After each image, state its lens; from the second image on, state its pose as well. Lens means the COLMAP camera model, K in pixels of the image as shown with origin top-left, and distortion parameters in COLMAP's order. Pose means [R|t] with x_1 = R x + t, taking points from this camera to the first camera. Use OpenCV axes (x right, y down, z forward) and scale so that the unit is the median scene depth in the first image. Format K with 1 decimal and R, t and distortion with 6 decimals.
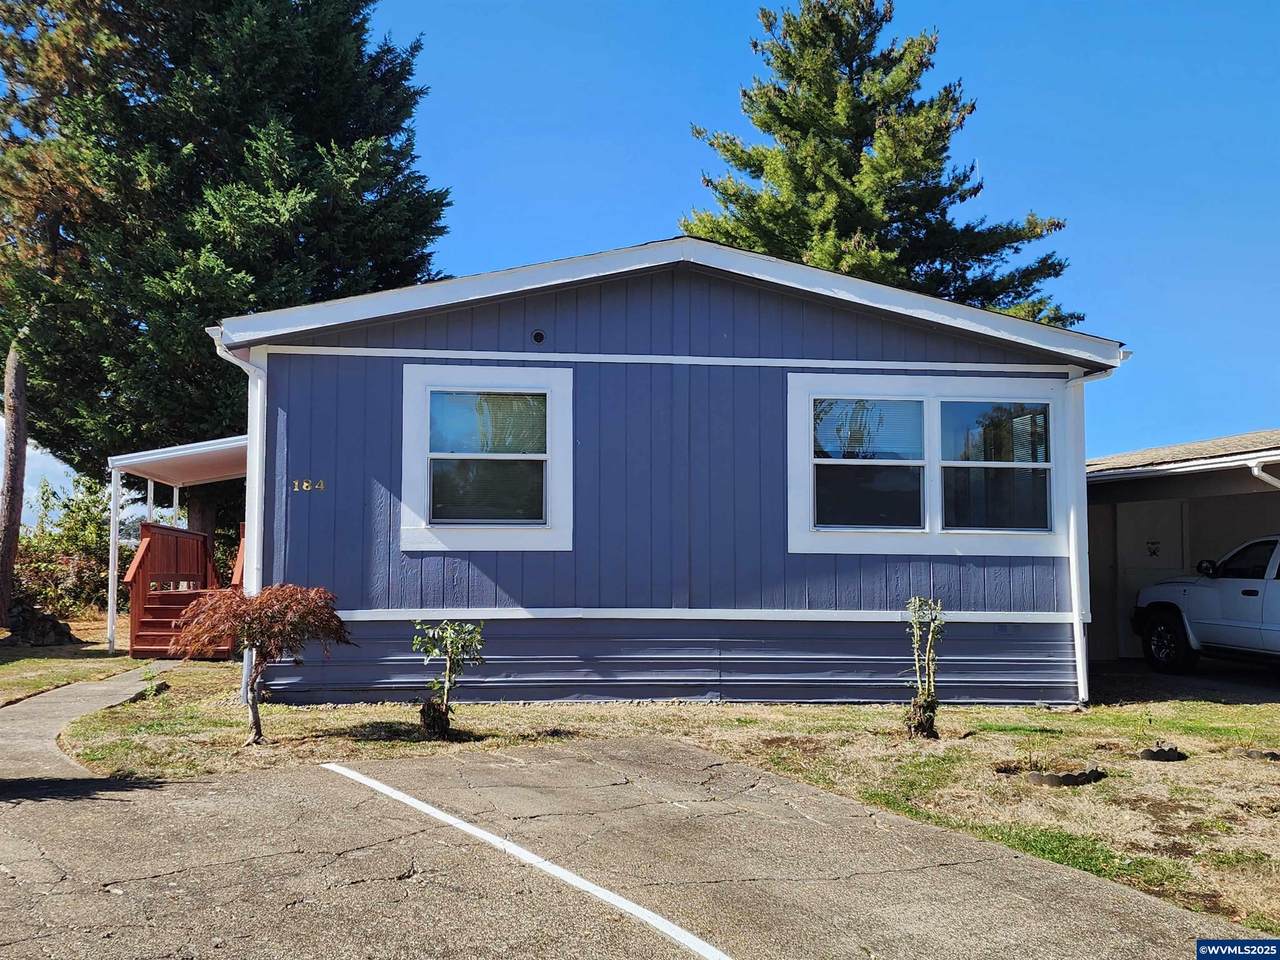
lens RADIAL K [[1367.3, 0, 640.0], [0, 1367.3, 480.0], [0, 0, 1]] dist [0.139572, -0.234617]
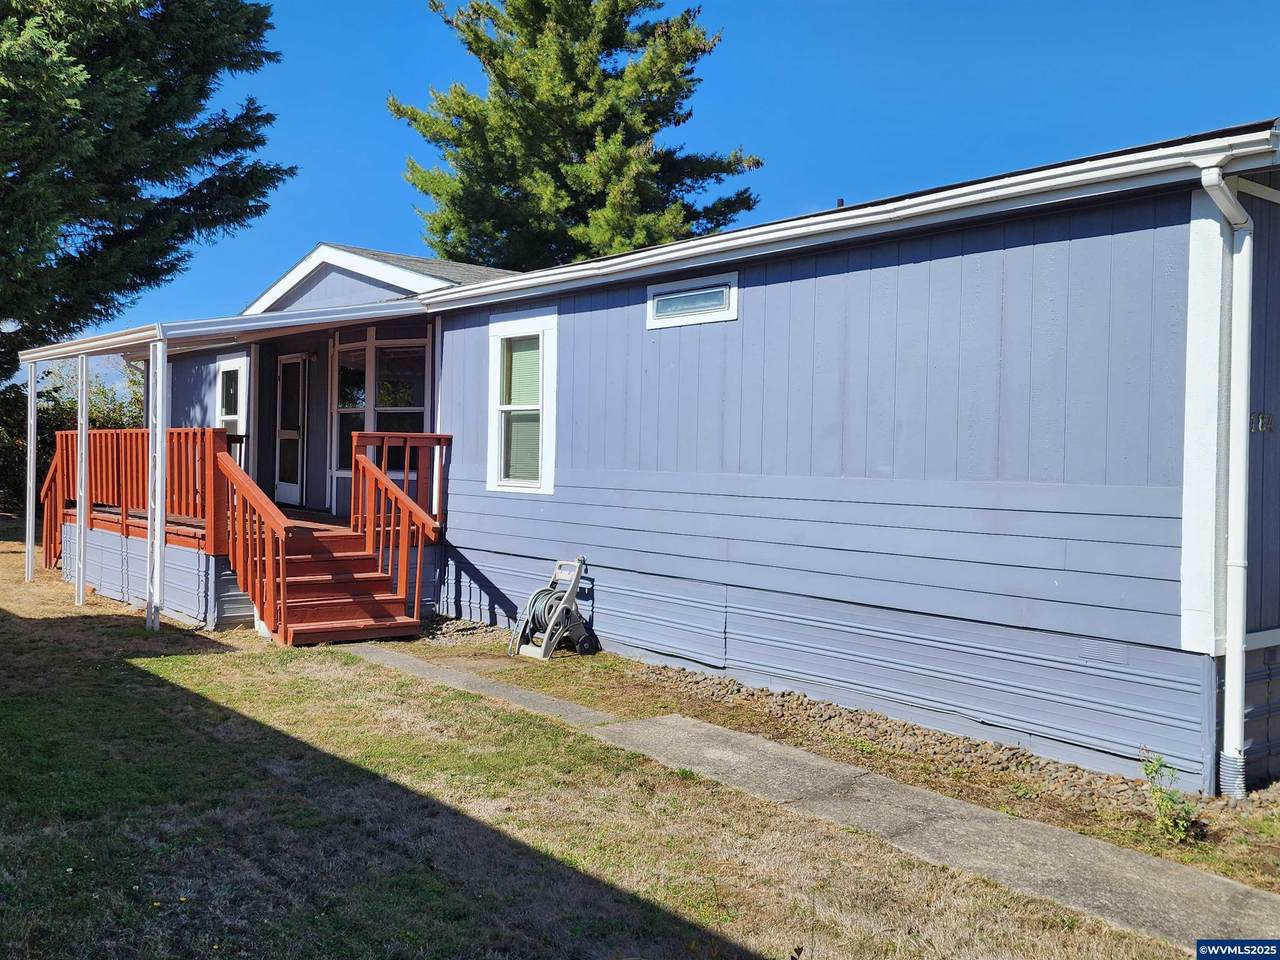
lens RADIAL K [[1181.9, 0, 640.0], [0, 1181.9, 480.0], [0, 0, 1]] dist [0.065632, 0.004767]
pose [[0.871521, 0.004151, 0.490340, -0.674890], [-0.045812, 0.996280, 0.072991, 0.001662], [-0.488213, -0.086076, 0.868469, 0.622046]]
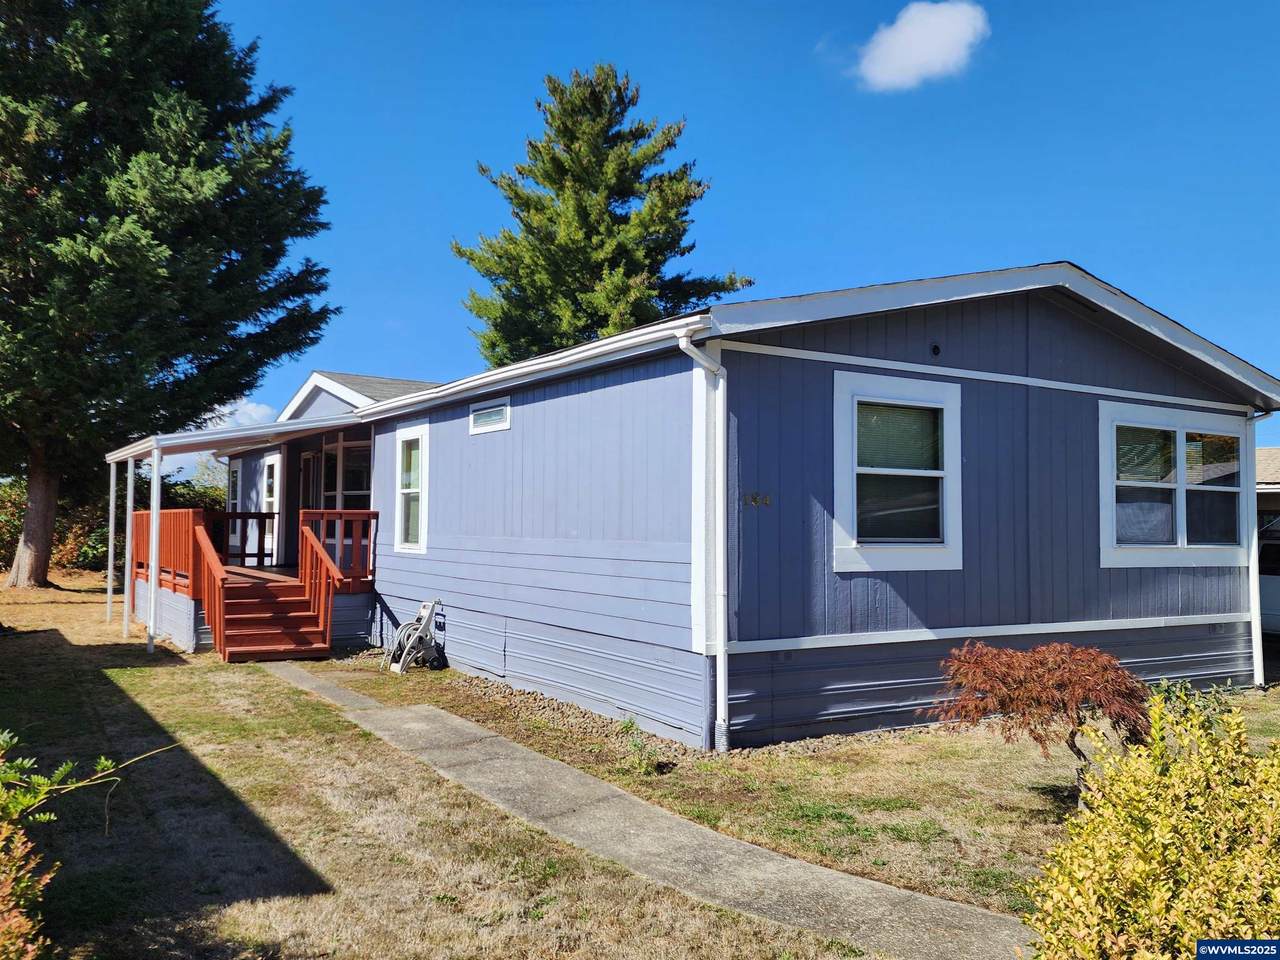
lens RADIAL K [[1024.2, 0, 644.4], [0, 1024.2, 499.1], [0, 0, 1]] dist [0.039681, -0.010391]
pose [[0.913976, 0.015719, 0.405464, -0.538120], [-0.030913, 0.999043, 0.030952, -0.014140], [-0.404589, -0.040824, 0.913587, 0.397309]]
